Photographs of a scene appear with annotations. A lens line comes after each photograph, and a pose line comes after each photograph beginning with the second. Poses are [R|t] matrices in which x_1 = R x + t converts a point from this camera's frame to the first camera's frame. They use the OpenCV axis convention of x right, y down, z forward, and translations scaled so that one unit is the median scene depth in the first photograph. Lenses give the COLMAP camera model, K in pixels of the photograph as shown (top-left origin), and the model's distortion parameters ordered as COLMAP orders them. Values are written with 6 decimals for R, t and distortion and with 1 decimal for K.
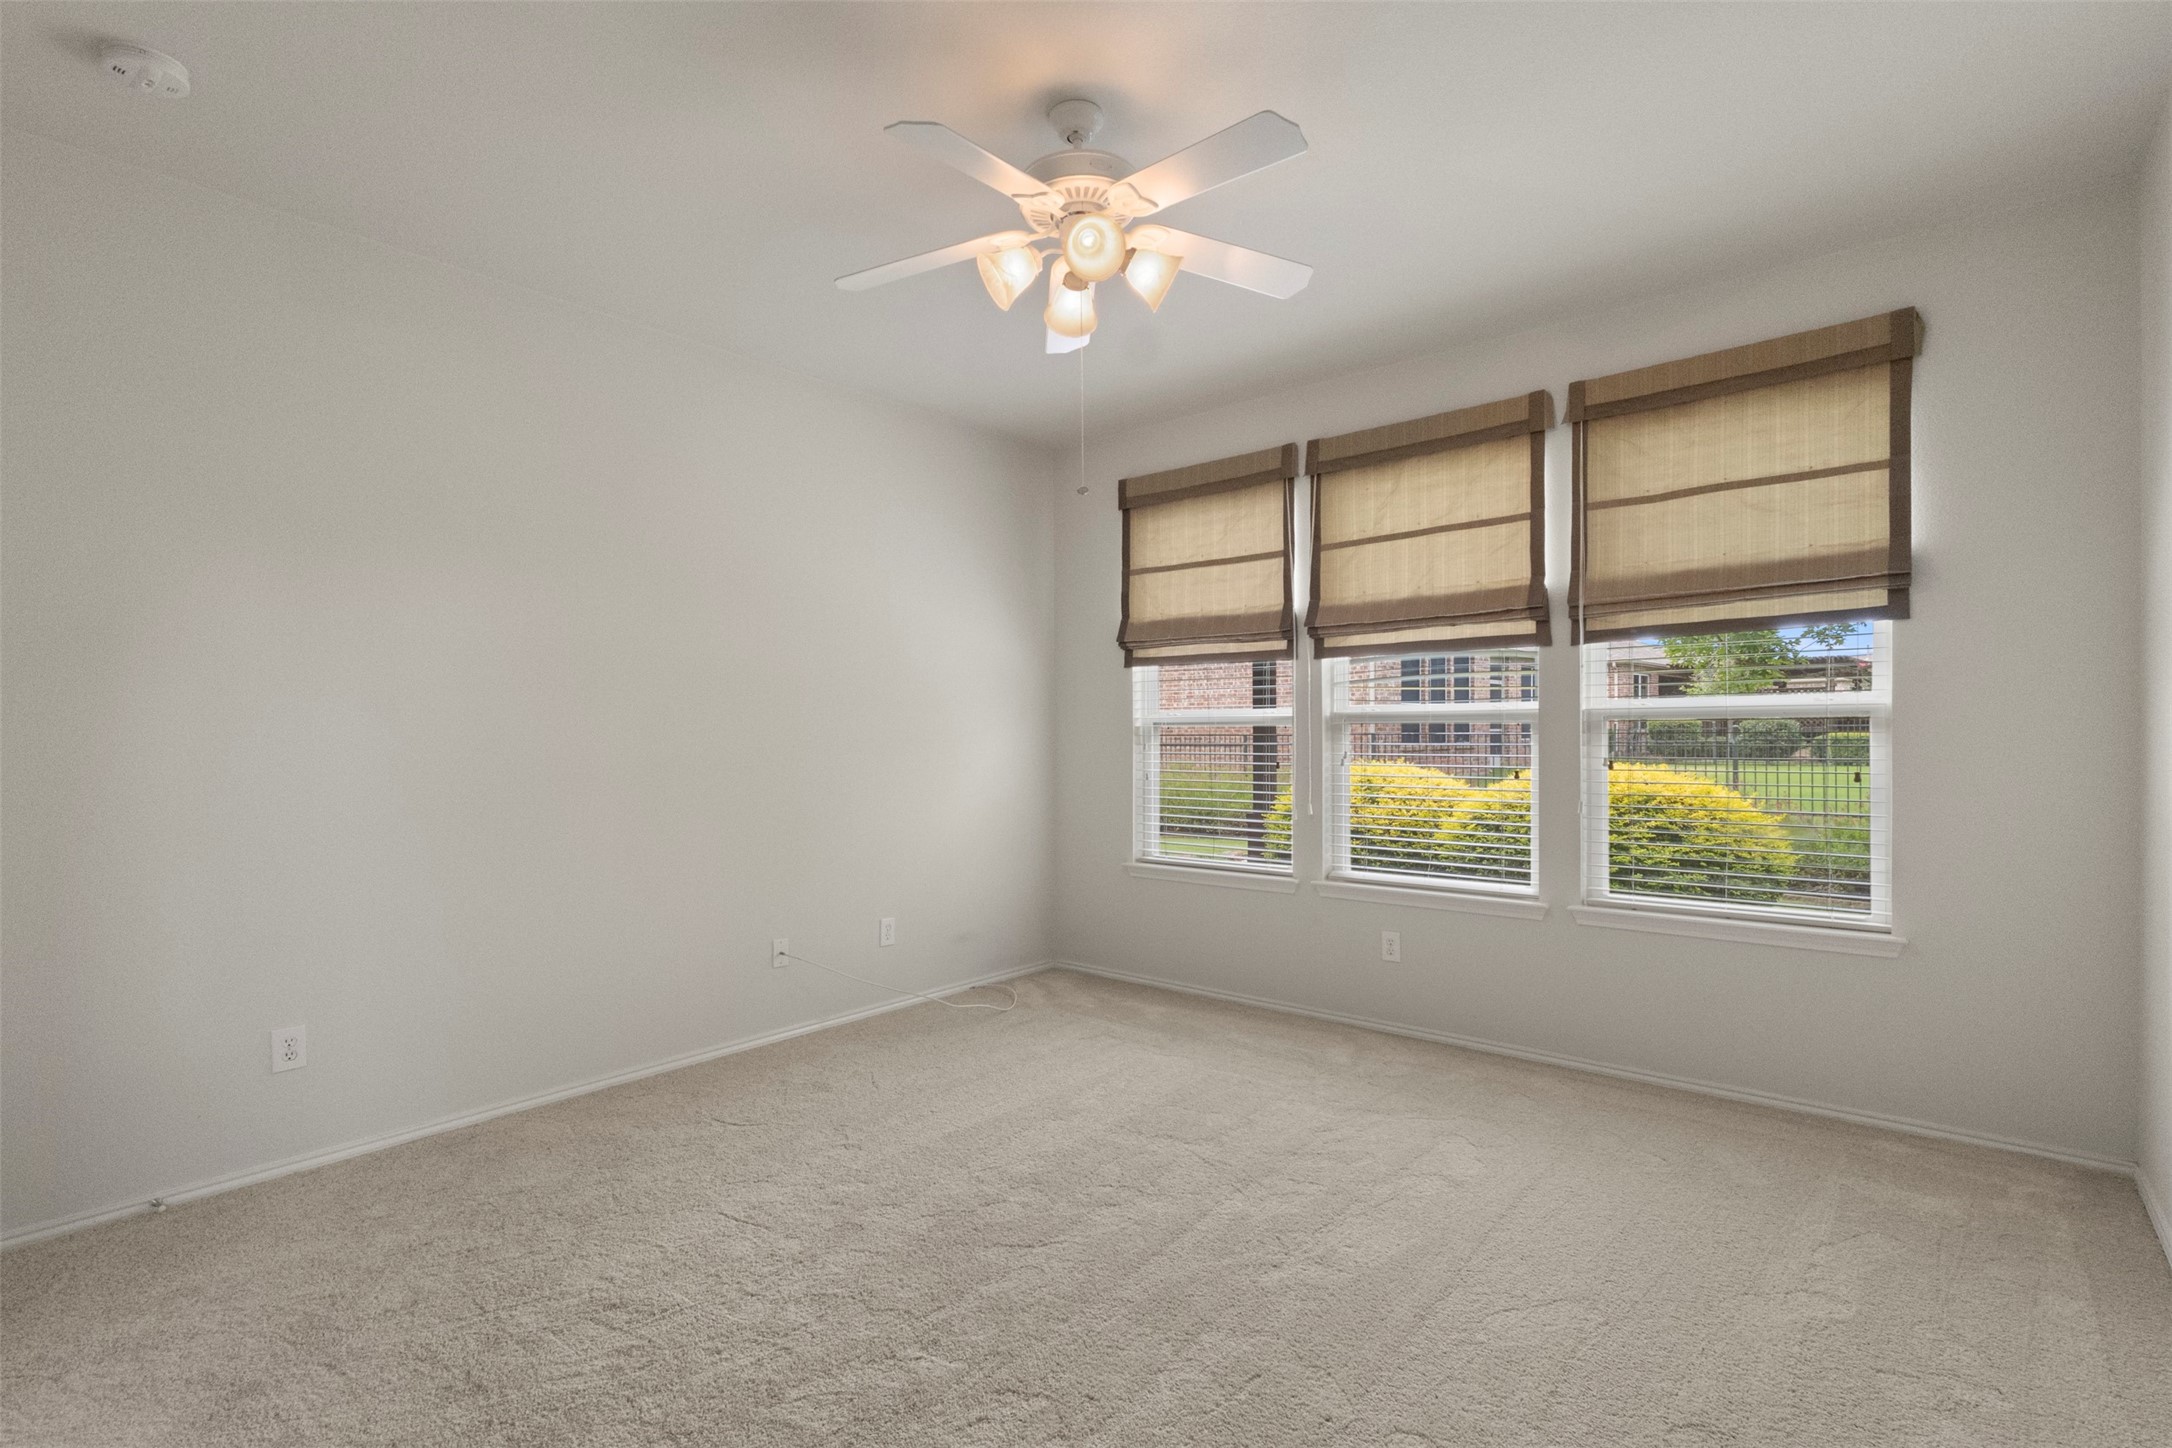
lens RADIAL K [[1001.2, 0, 1099.9], [0, 1001.2, 737.0], [0, 0, 1]] dist [0.000768, 0.003231]
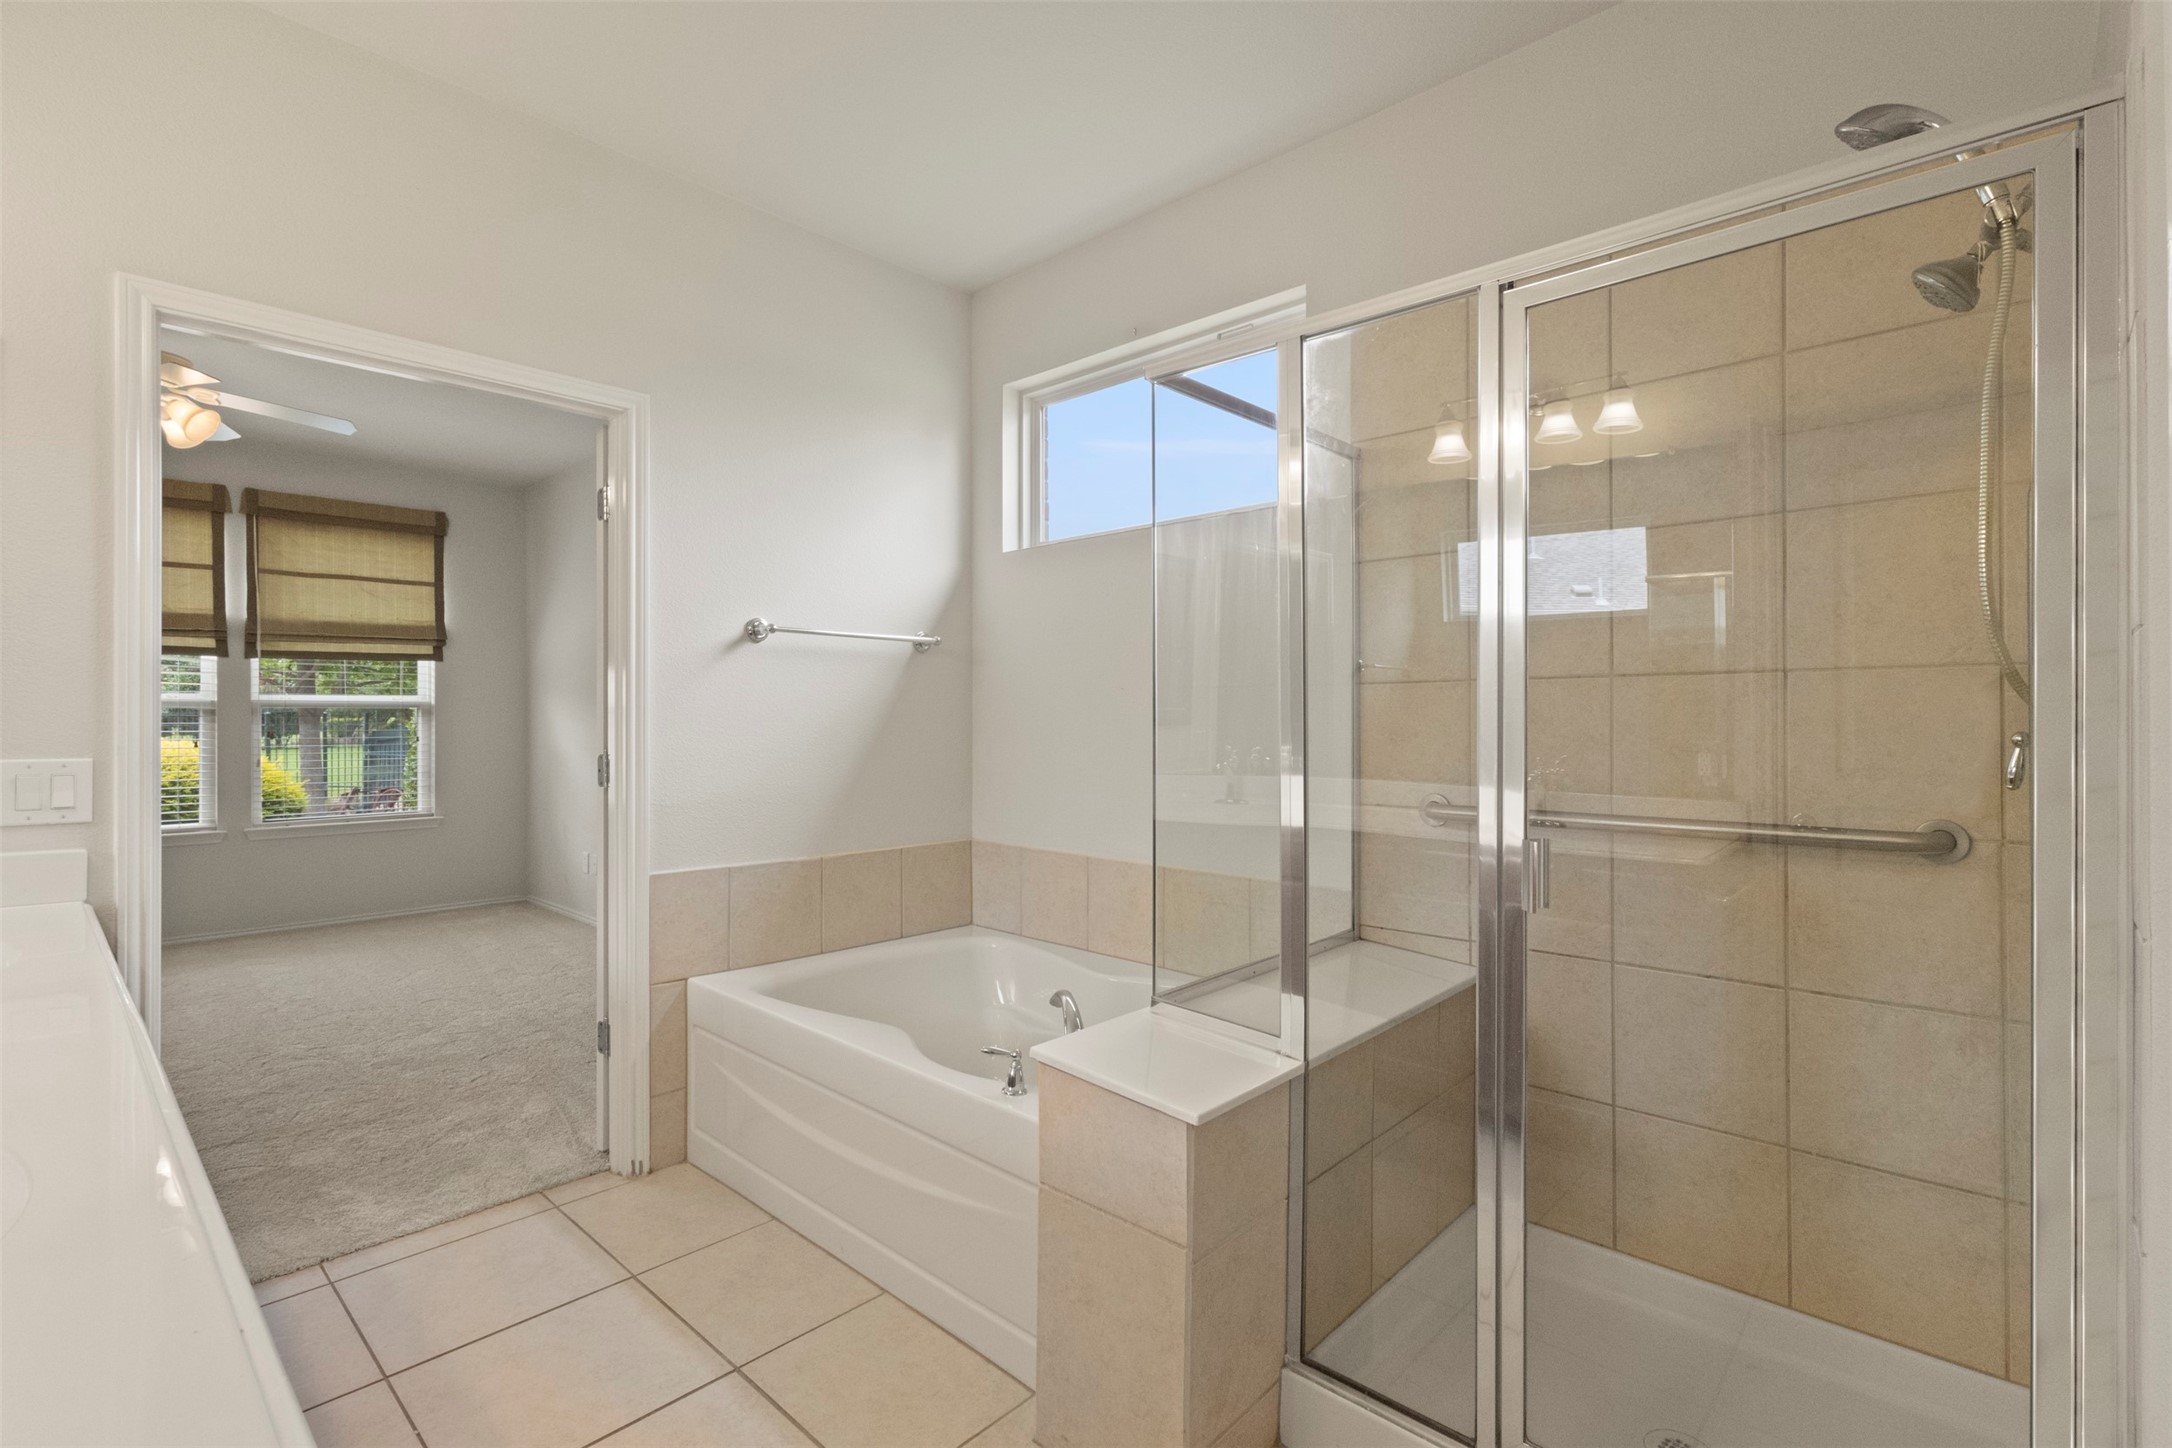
lens RADIAL K [[1001.2, 0, 1082.1], [0, 1001.2, 720.2], [0, 0, 1]] dist [0.000768, 0.003231]
pose [[0.047391, 0.003005, 0.998872, -1.047701], [0.003277, 0.999990, -0.003164, 0.012743], [-0.998871, 0.003423, 0.047380, -0.365233]]
